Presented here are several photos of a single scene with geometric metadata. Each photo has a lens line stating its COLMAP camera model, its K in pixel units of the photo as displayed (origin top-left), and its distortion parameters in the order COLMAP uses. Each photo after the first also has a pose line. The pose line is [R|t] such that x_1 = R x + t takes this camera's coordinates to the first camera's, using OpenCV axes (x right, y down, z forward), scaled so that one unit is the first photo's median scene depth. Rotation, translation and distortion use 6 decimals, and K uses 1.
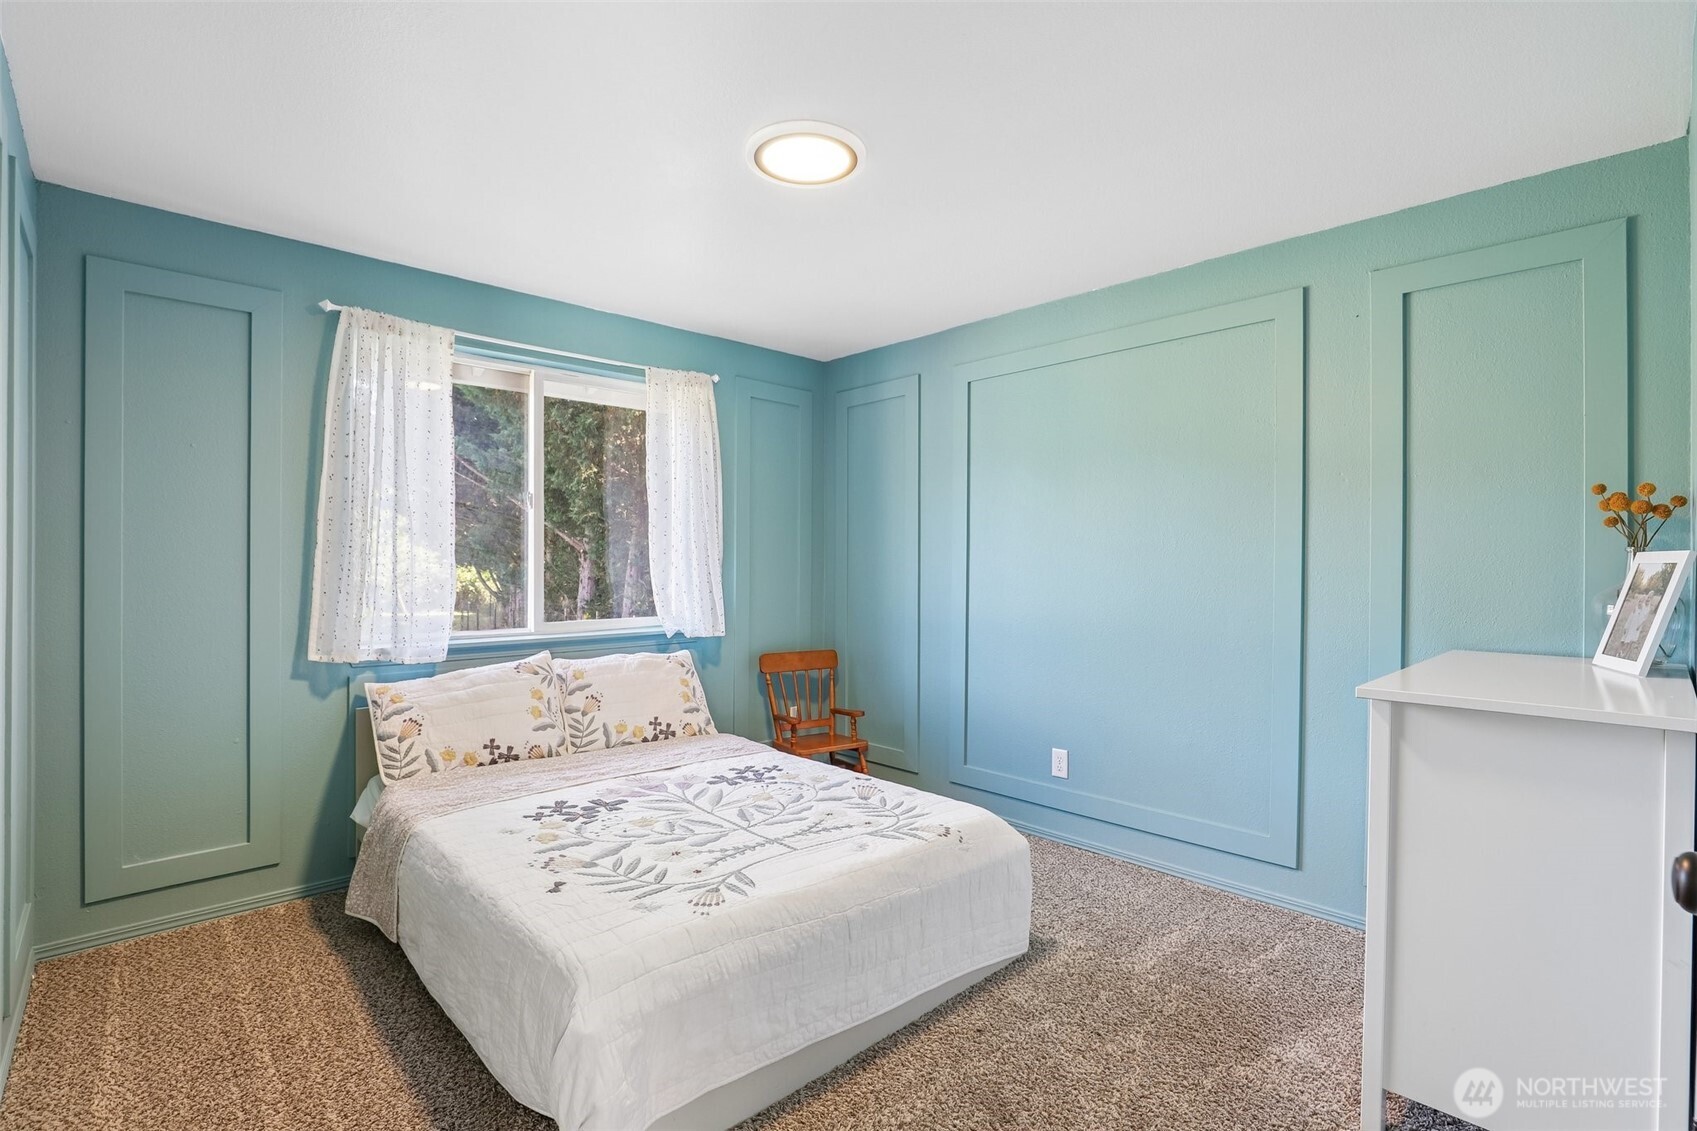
lens RADIAL K [[799.1, 0, 848.5], [0, 799.1, 565.5], [0, 0, 1]] dist [-0.034915, 0.010706]
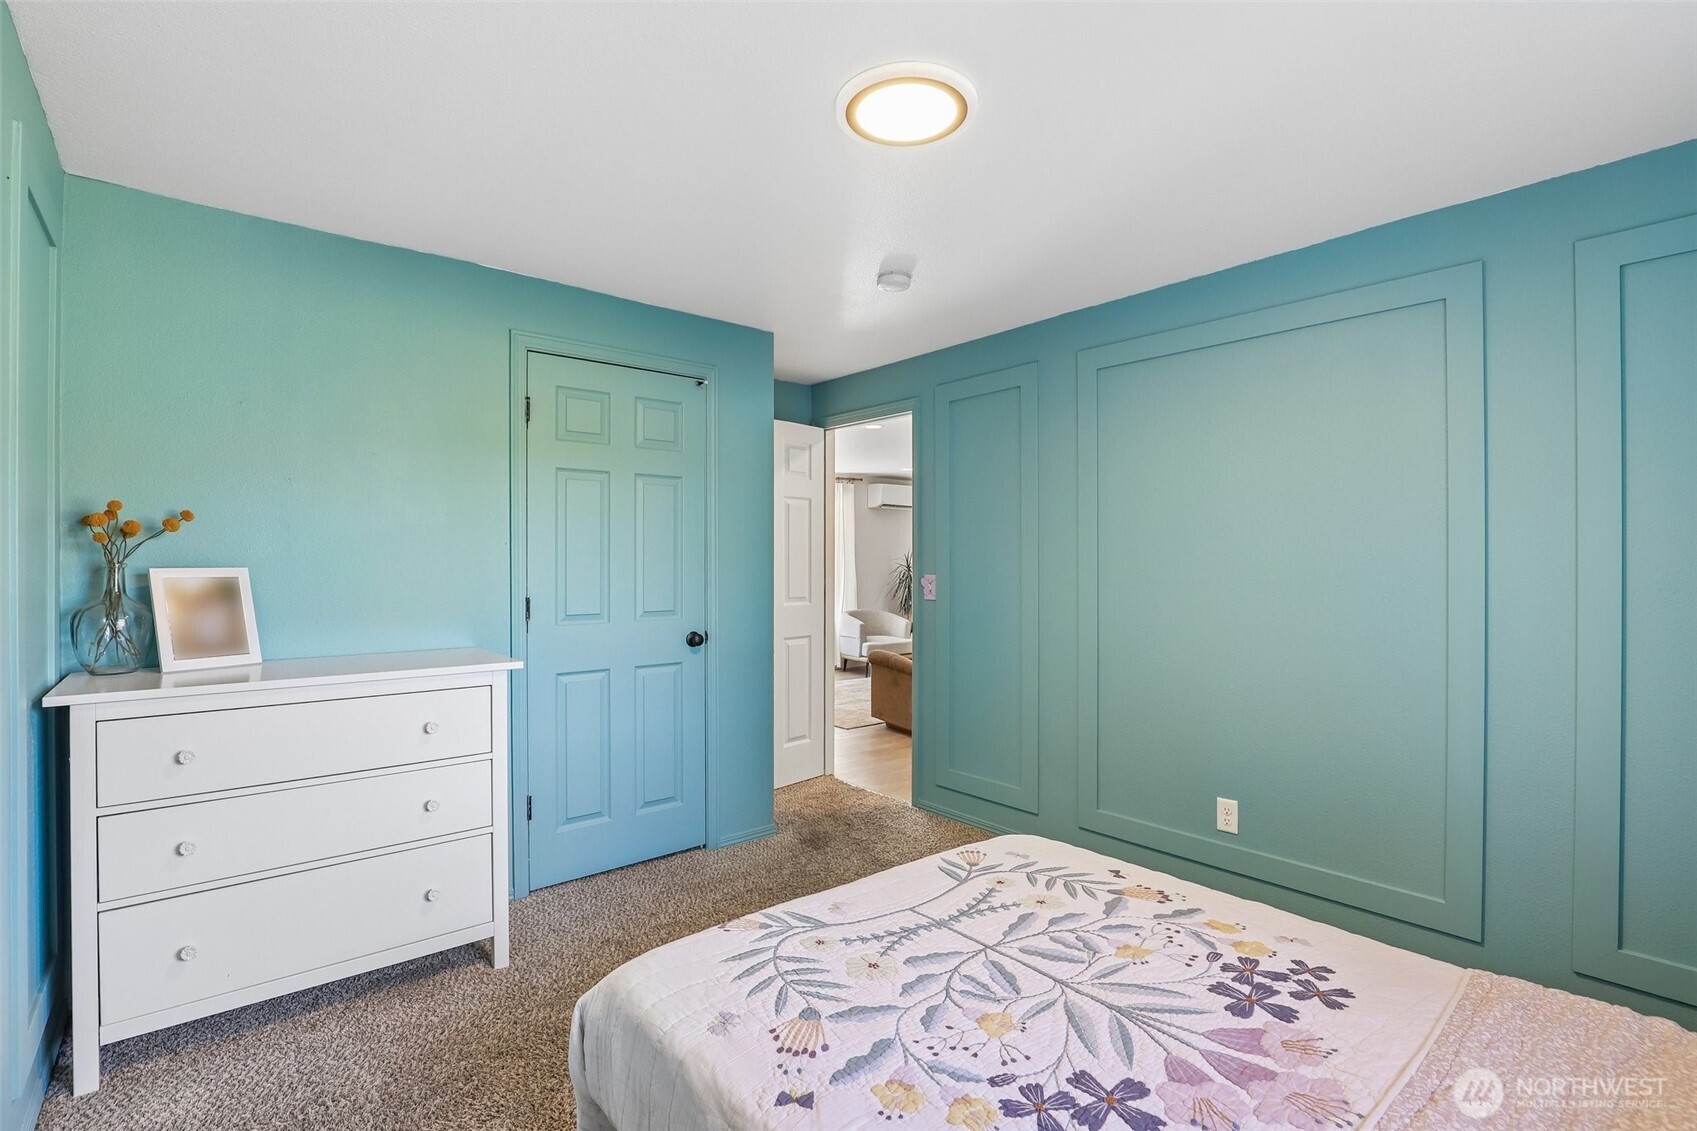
lens RADIAL K [[799.1, 0, 848.5], [0, 799.1, 565.5], [0, 0, 1]] dist [-0.034915, 0.010706]
pose [[-0.998589, -0.003939, 0.052966, -0.037993], [-0.003746, 0.999986, 0.003732, -0.025284], [-0.052980, 0.003528, -0.998589, 1.698504]]
